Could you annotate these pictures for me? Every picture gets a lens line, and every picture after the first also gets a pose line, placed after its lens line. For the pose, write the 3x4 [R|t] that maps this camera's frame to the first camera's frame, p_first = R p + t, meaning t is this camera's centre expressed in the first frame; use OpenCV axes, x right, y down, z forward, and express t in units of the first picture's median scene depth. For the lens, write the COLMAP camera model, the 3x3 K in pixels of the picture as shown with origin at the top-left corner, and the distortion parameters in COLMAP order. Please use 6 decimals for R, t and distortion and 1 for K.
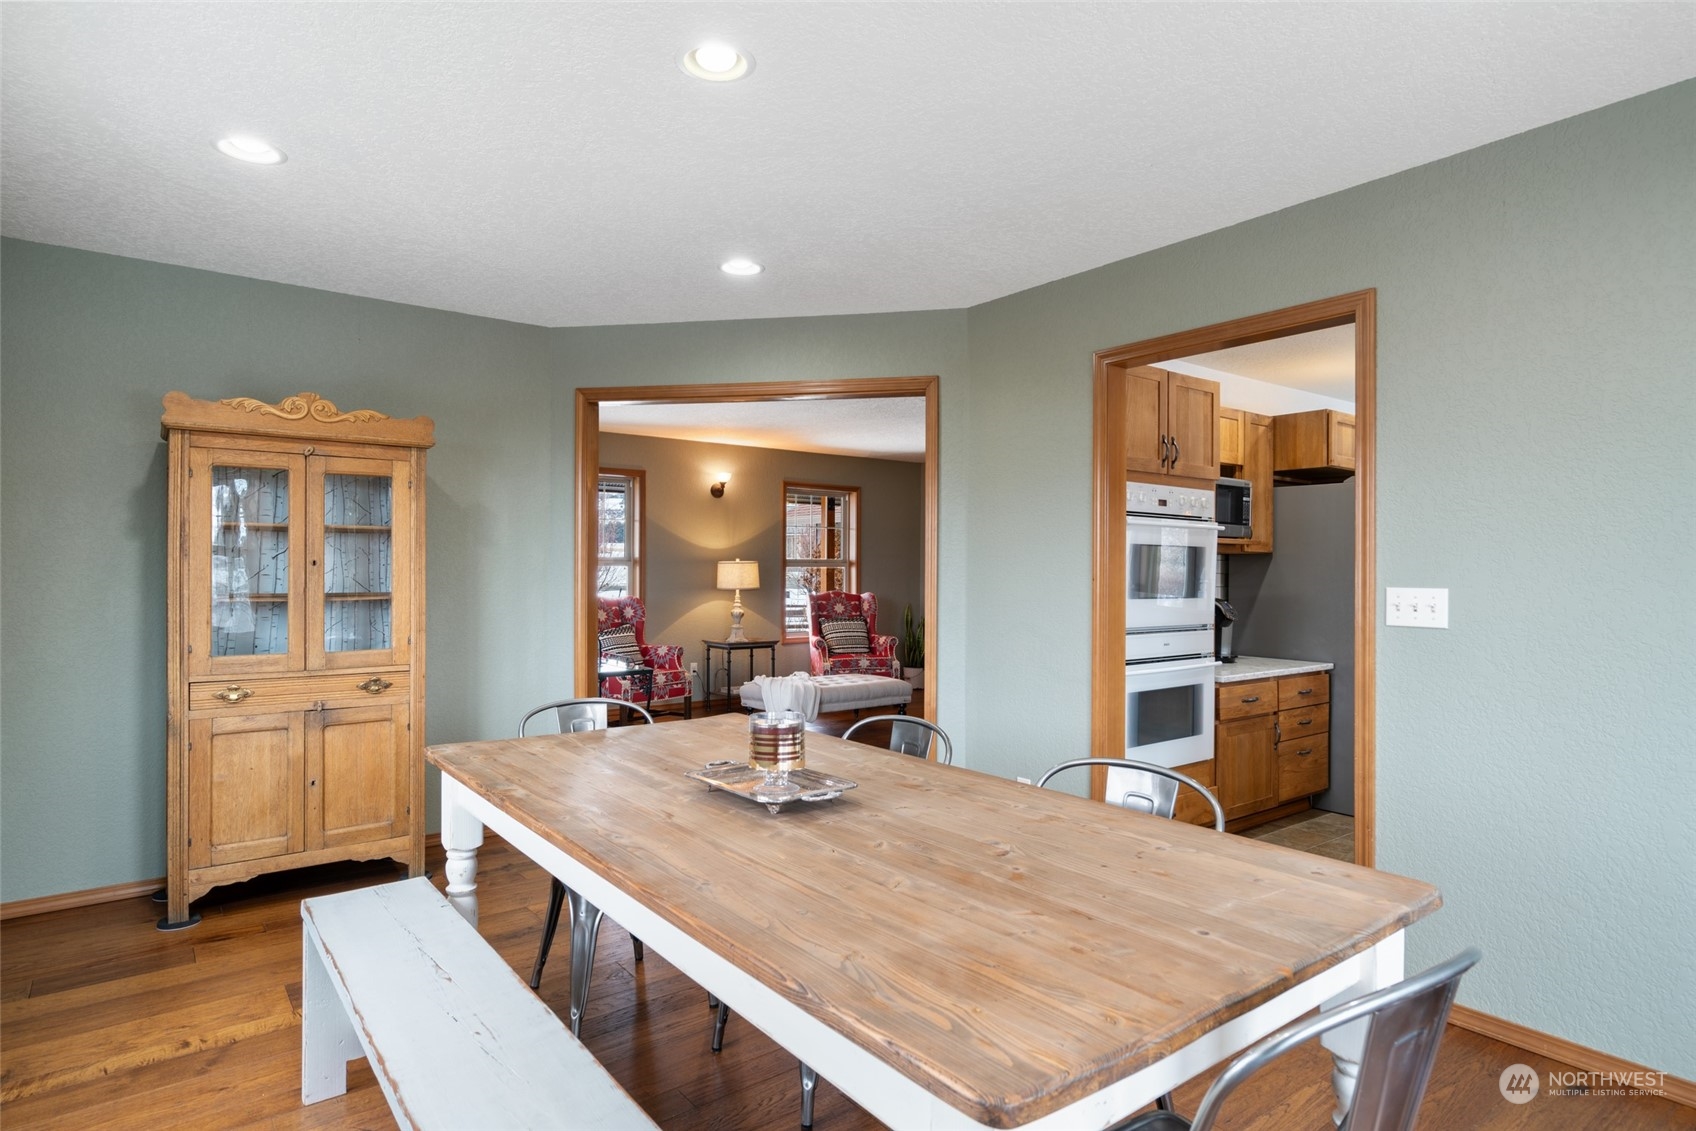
lens RADIAL K [[926.2, 0, 846.5], [0, 926.2, 565.1], [0, 0, 1]] dist [0.000556, 0.002206]
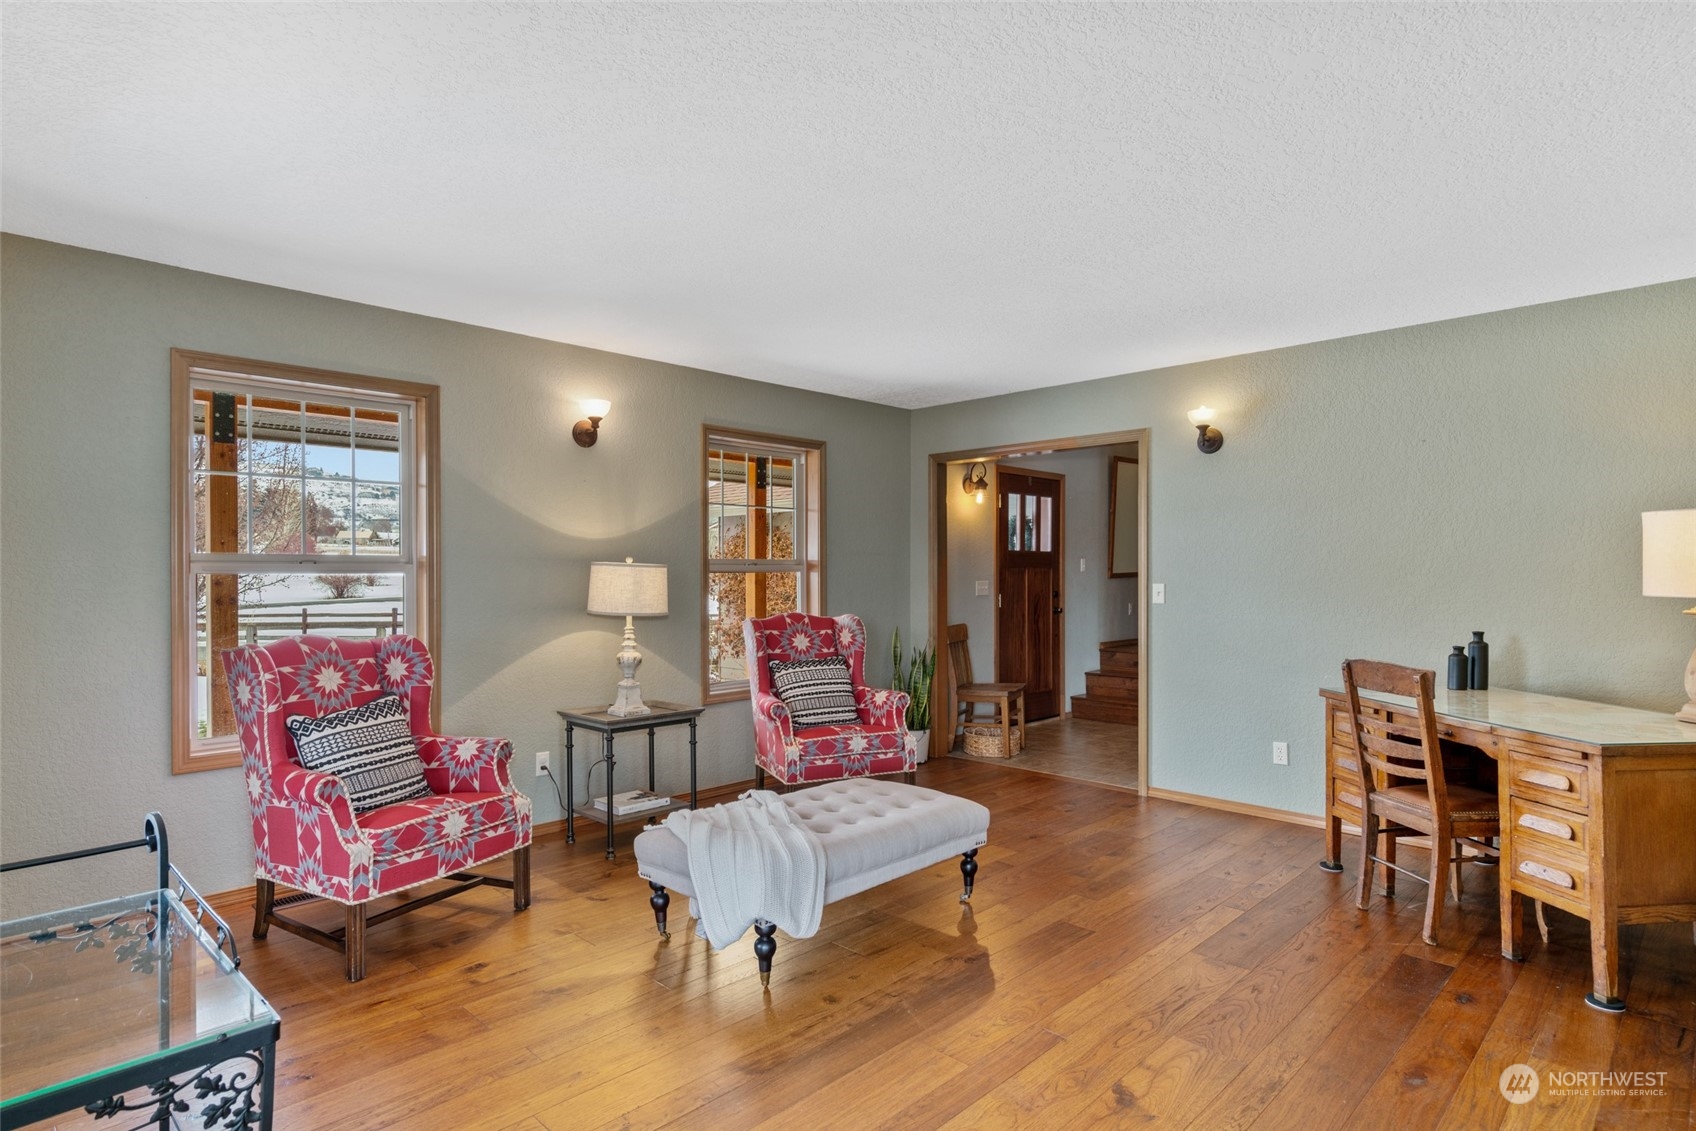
lens RADIAL K [[855.6, 0, 851.2], [0, 855.6, 576.6], [0, 0, 1]] dist [0.010583, 0.000032]
pose [[0.988836, -0.004293, 0.148943, -0.060759], [0.001946, 0.999872, 0.015901, -0.004214], [-0.148992, -0.015434, 0.988718, 0.480673]]
